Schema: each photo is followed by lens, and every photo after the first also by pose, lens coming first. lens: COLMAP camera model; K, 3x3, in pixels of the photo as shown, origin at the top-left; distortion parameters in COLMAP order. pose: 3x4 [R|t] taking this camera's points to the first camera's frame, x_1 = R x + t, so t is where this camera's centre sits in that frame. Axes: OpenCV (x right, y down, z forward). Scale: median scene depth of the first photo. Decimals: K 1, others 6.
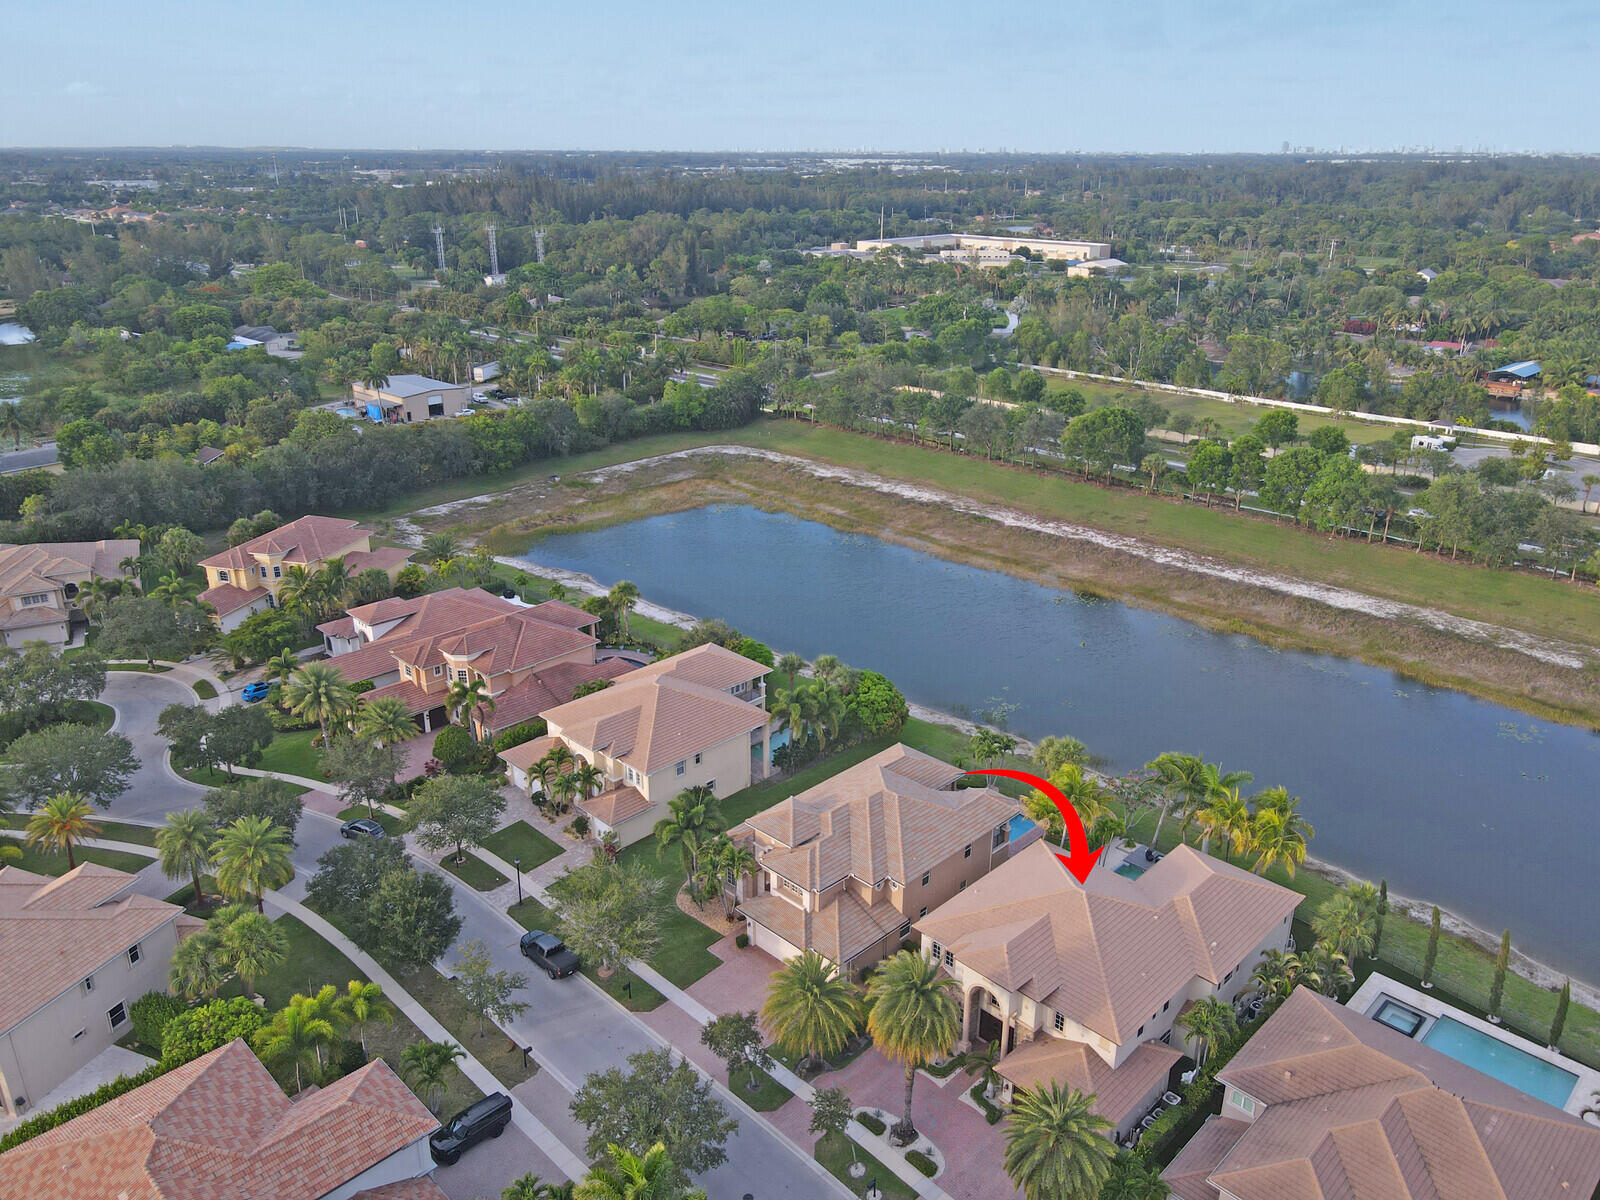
lens RADIAL K [[1184.5, 0, 802.0], [0, 1184.5, 594.5], [0, 0, 1]] dist [0.025104, 0.001839]
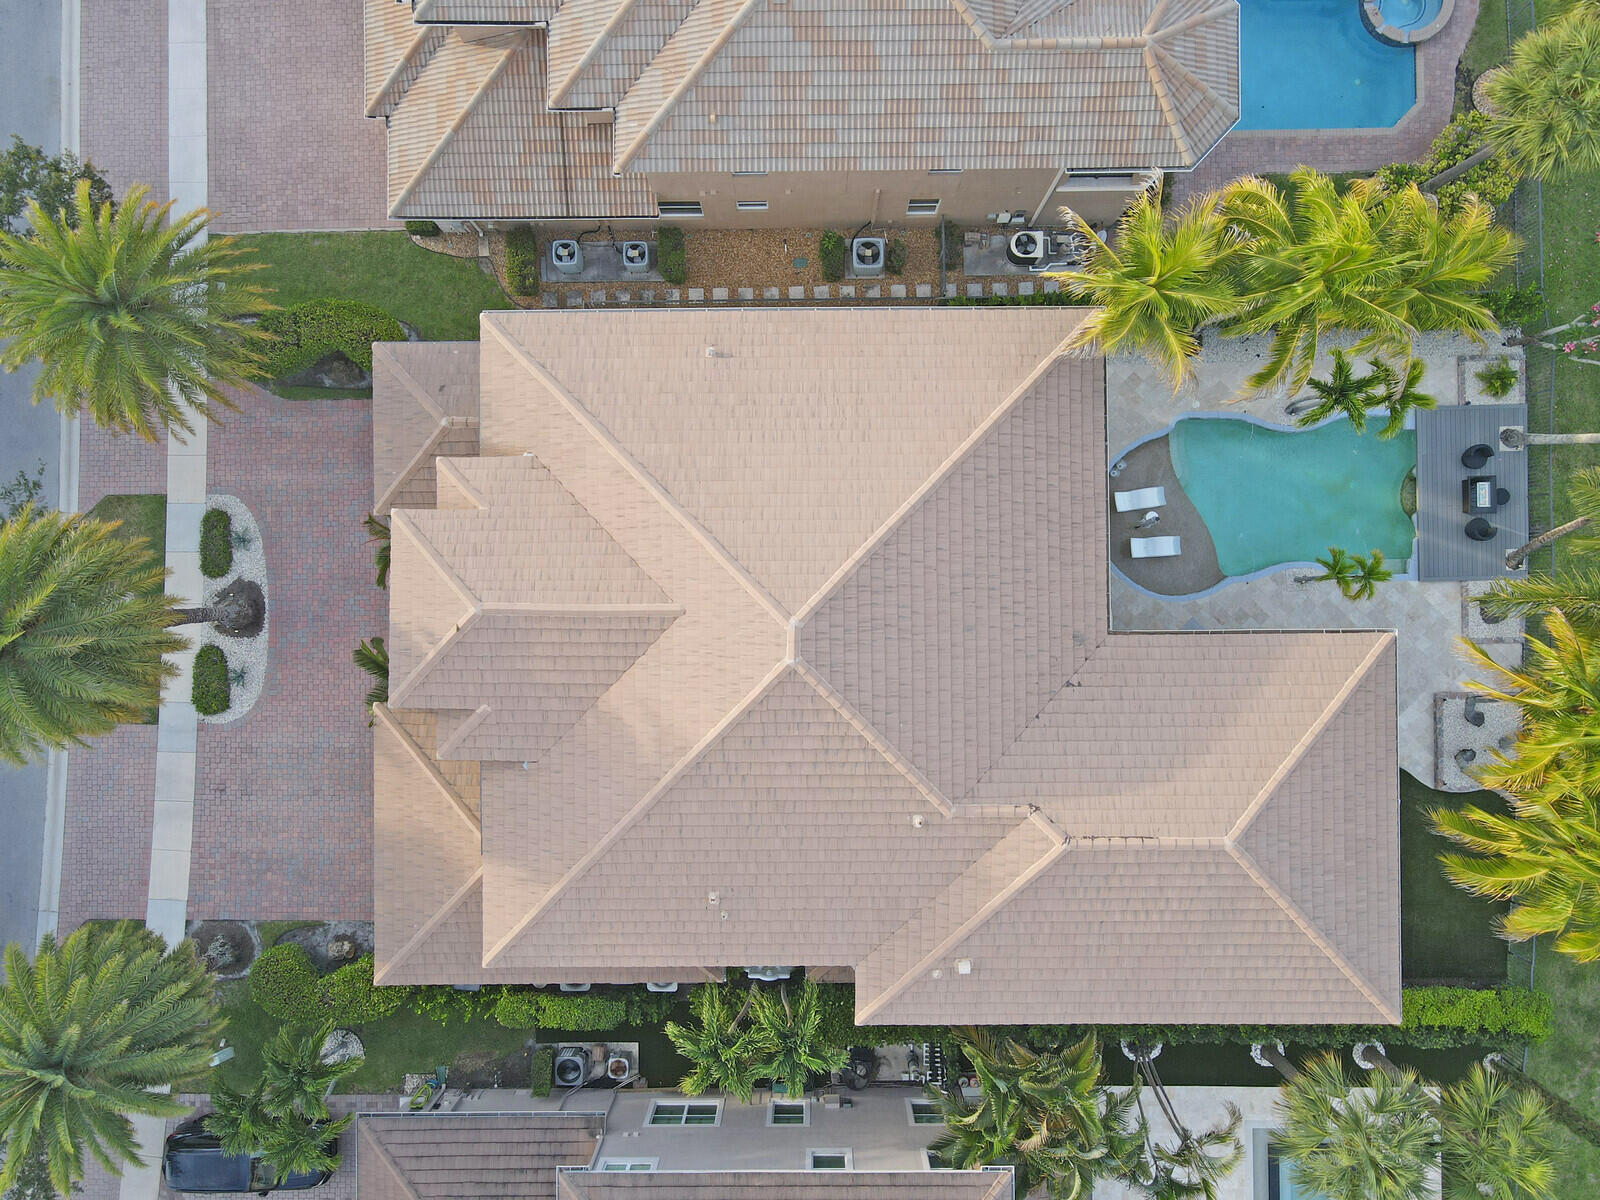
lens RADIAL K [[1184.5, 0, 802.0], [0, 1184.5, 594.5], [0, 0, 1]] dist [0.025104, 0.001839]
pose [[0.706727, 0.707336, -0.014610, 0.210257], [-0.243972, 0.263042, 0.933427, -0.052646], [0.664090, -0.656114, 0.358469, 0.820880]]
